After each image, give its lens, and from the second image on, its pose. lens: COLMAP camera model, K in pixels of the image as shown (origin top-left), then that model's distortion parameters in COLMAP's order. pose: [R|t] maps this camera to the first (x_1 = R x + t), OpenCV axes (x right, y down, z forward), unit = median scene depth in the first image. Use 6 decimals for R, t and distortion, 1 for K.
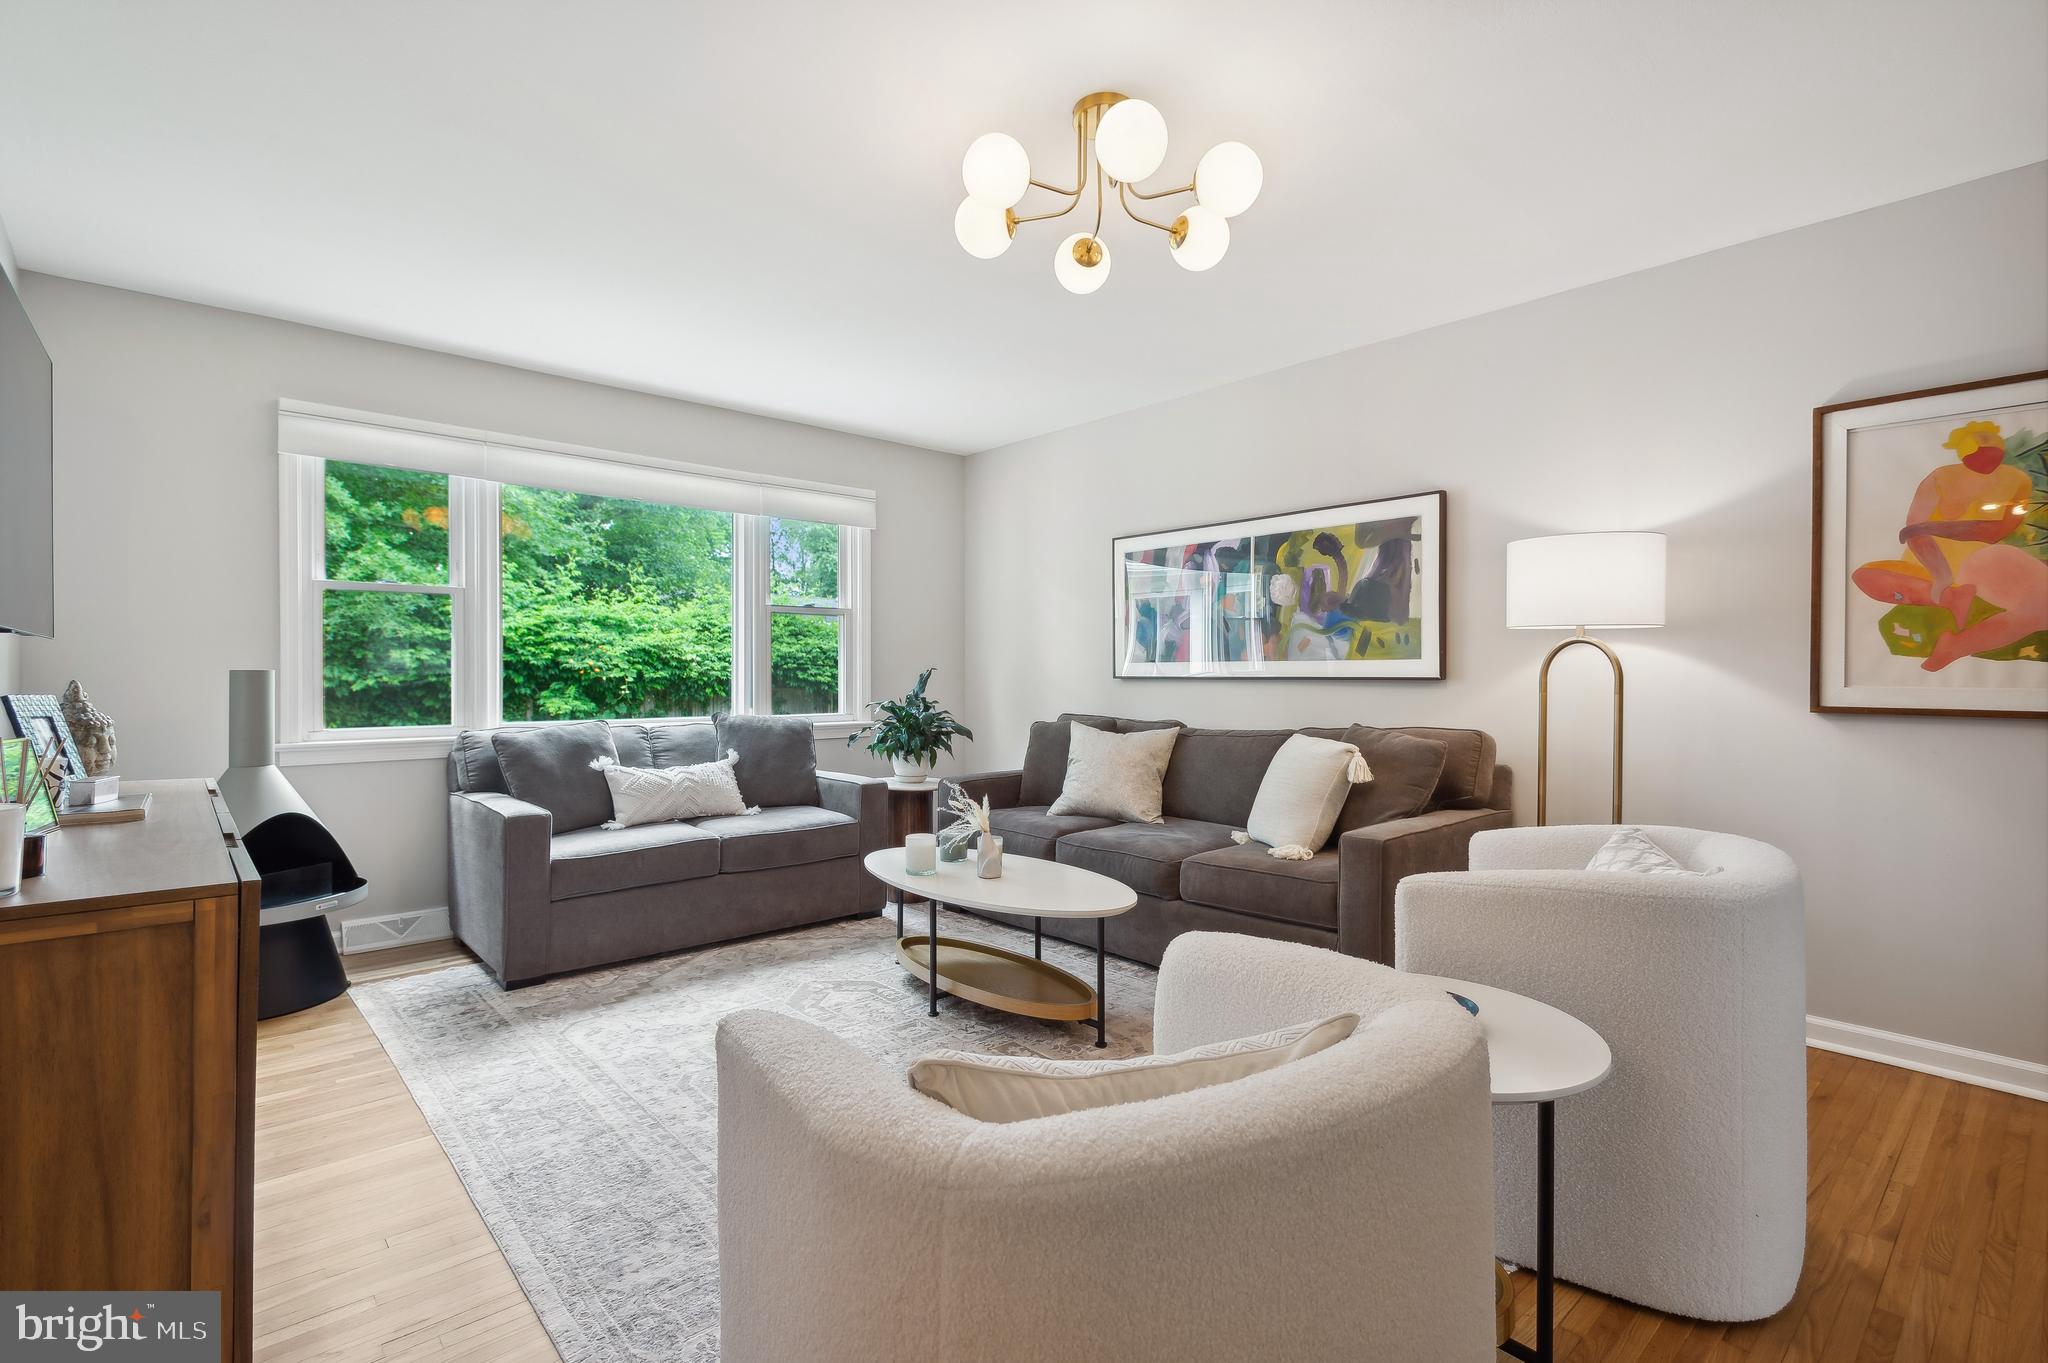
lens RADIAL K [[953.0, 0, 1025.4], [0, 953.0, 681.3], [0, 0, 1]] dist [0.014183, 0.001283]
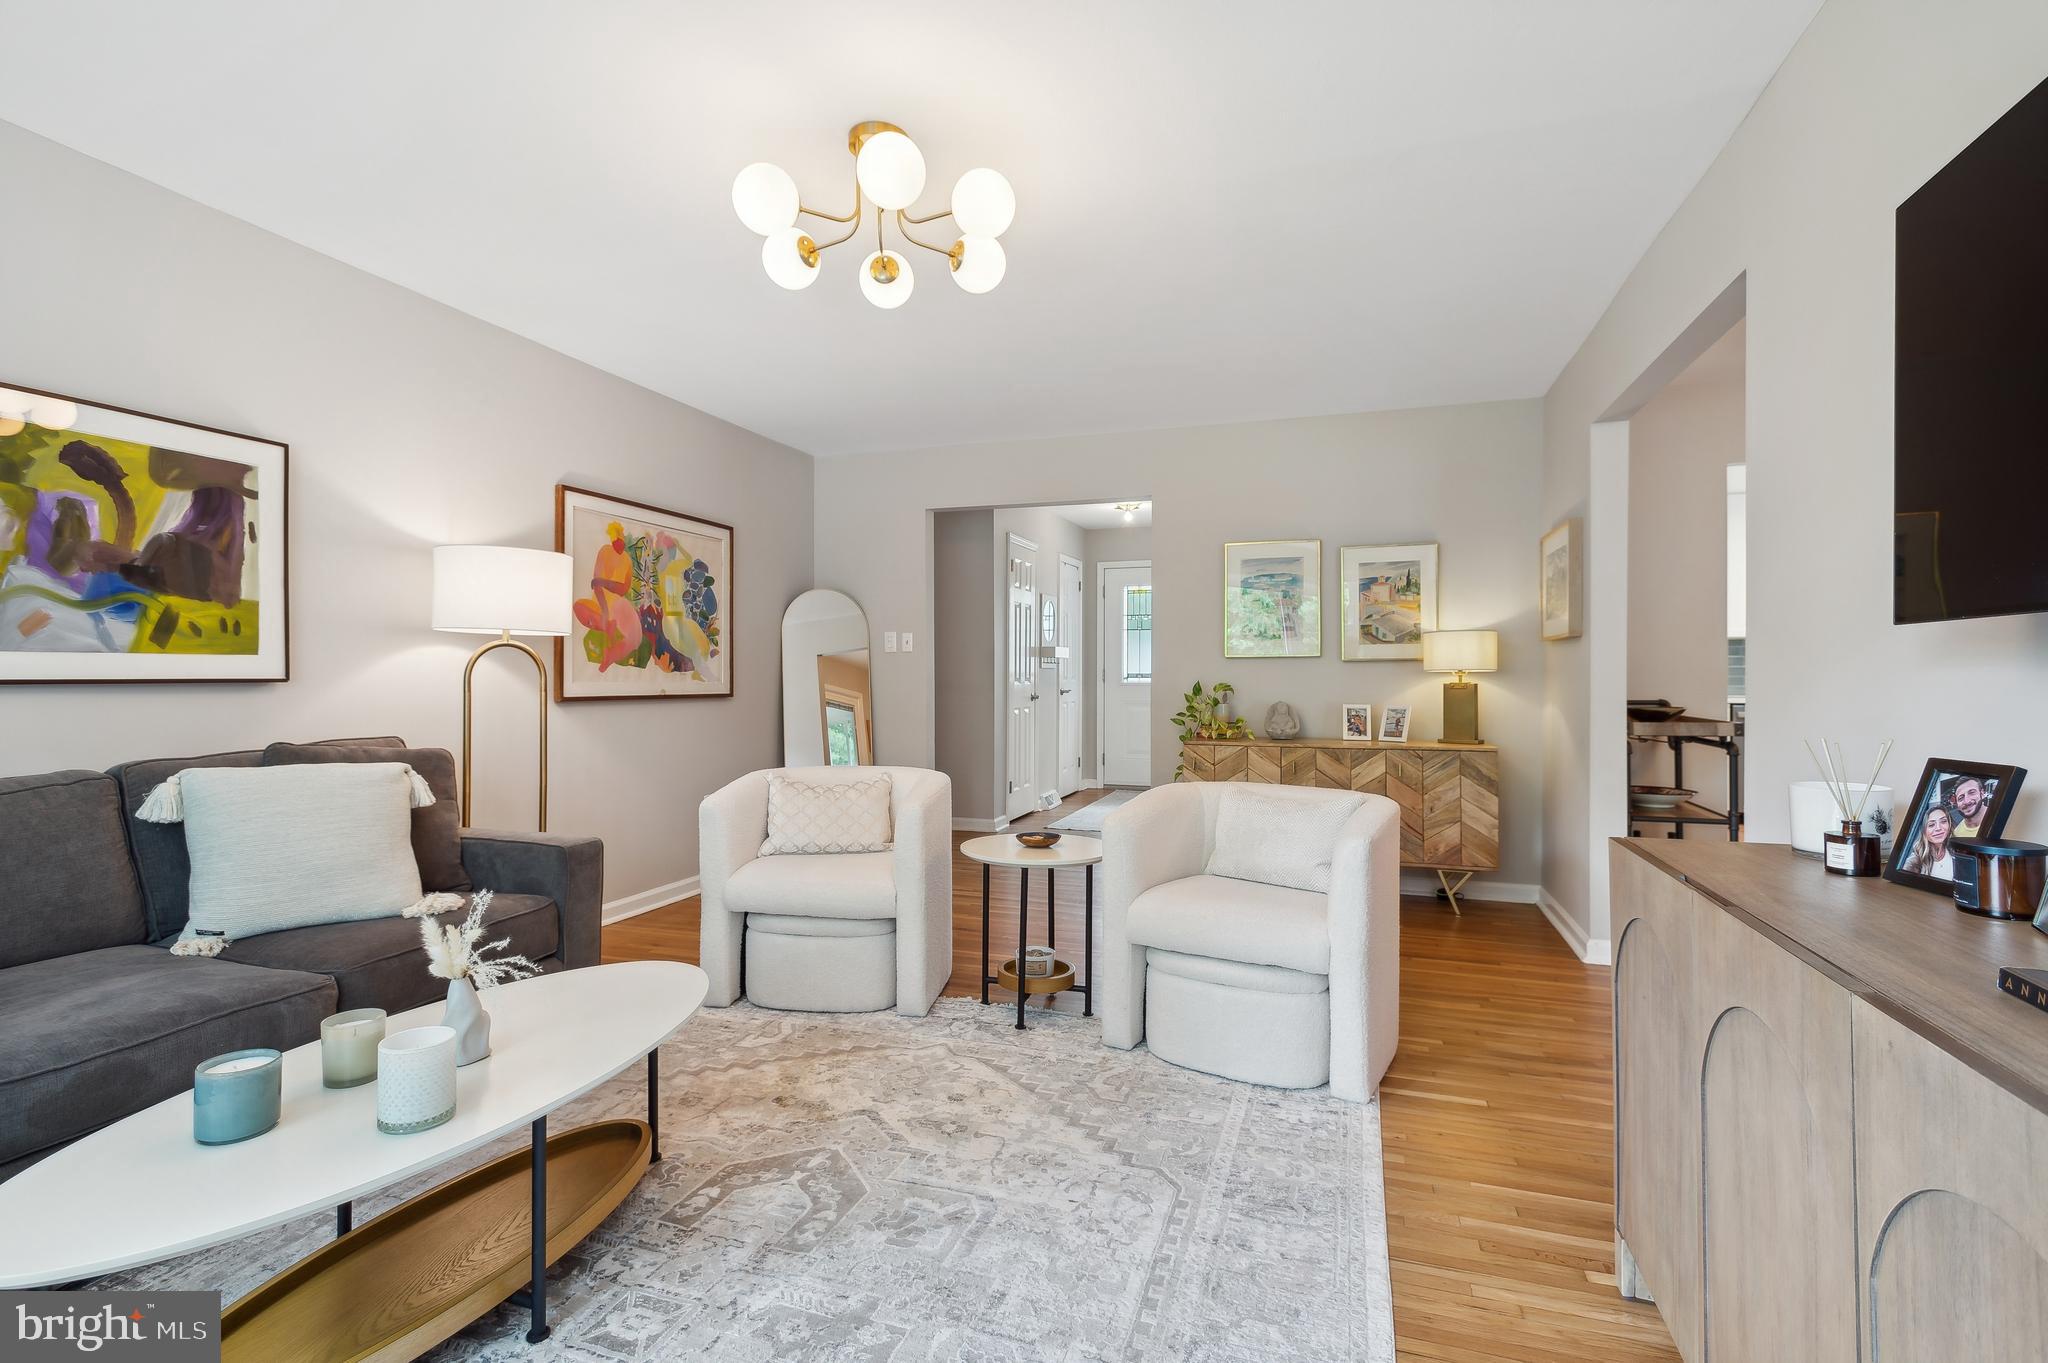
lens RADIAL K [[953.0, 0, 1021.7], [0, 953.0, 681.2], [0, 0, 1]] dist [0.014183, 0.001283]
pose [[-0.483130, -0.010994, 0.875479, -0.539649], [0.001738, 0.999907, 0.013516, -0.011164], [-0.875547, 0.008051, -0.483066, 0.810917]]
